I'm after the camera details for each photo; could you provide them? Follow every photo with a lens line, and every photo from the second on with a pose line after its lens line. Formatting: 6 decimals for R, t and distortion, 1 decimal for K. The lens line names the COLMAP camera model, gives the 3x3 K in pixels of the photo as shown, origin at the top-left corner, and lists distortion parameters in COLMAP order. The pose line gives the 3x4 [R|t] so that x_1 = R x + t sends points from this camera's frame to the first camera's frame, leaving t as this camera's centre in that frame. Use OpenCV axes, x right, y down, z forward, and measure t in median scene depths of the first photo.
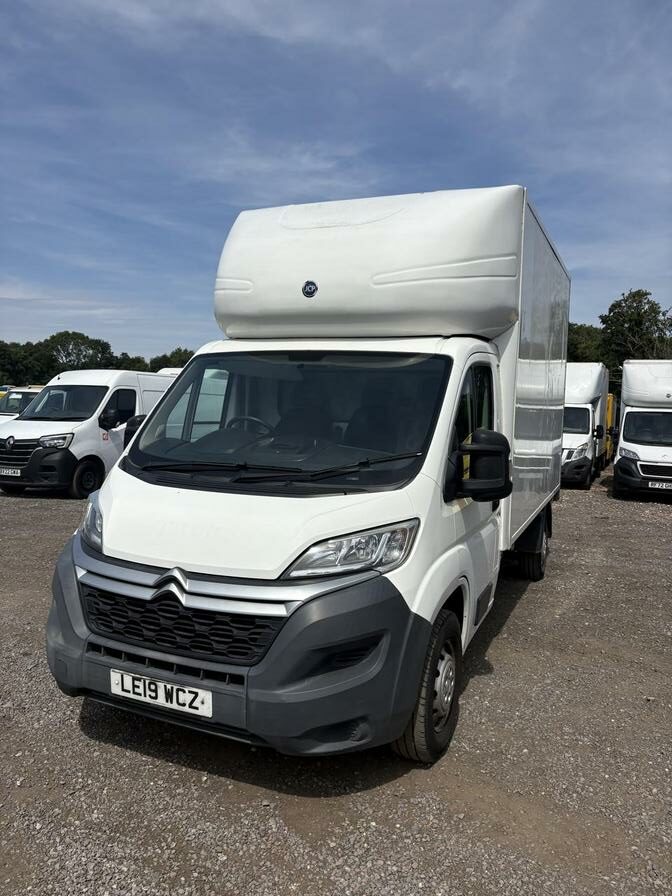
lens RADIAL K [[677.2, 0, 336.5], [0, 677.2, 442.1], [0, 0, 1]] dist [0.028355, -0.027235]
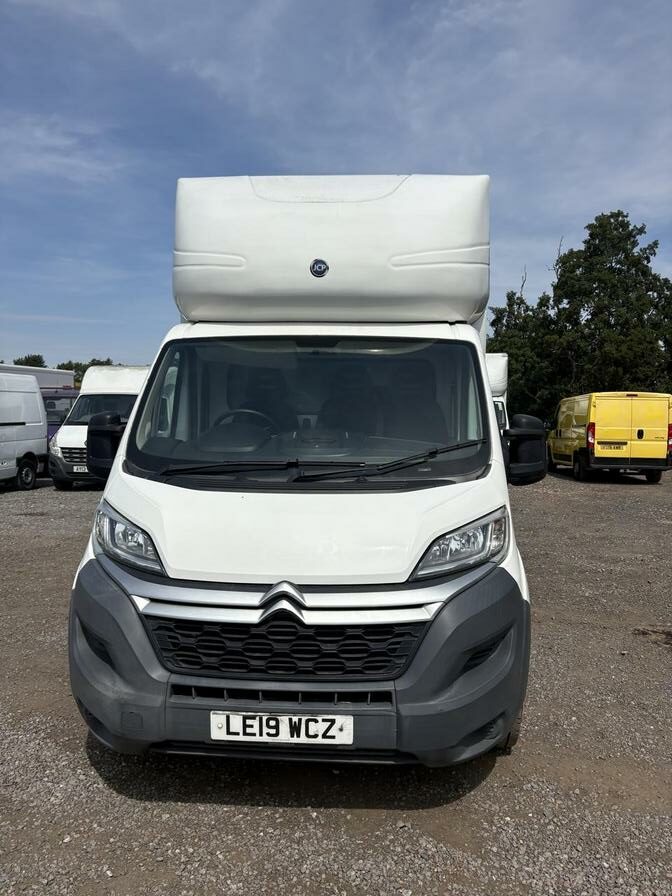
lens RADIAL K [[677.2, 0, 336.5], [0, 677.2, 455.0], [0, 0, 1]] dist [0.028355, -0.027235]
pose [[0.936888, -0.050210, 0.346006, -0.402351], [0.041534, 0.998610, 0.032451, -0.002372], [-0.347154, -0.016032, 0.937671, 0.145648]]
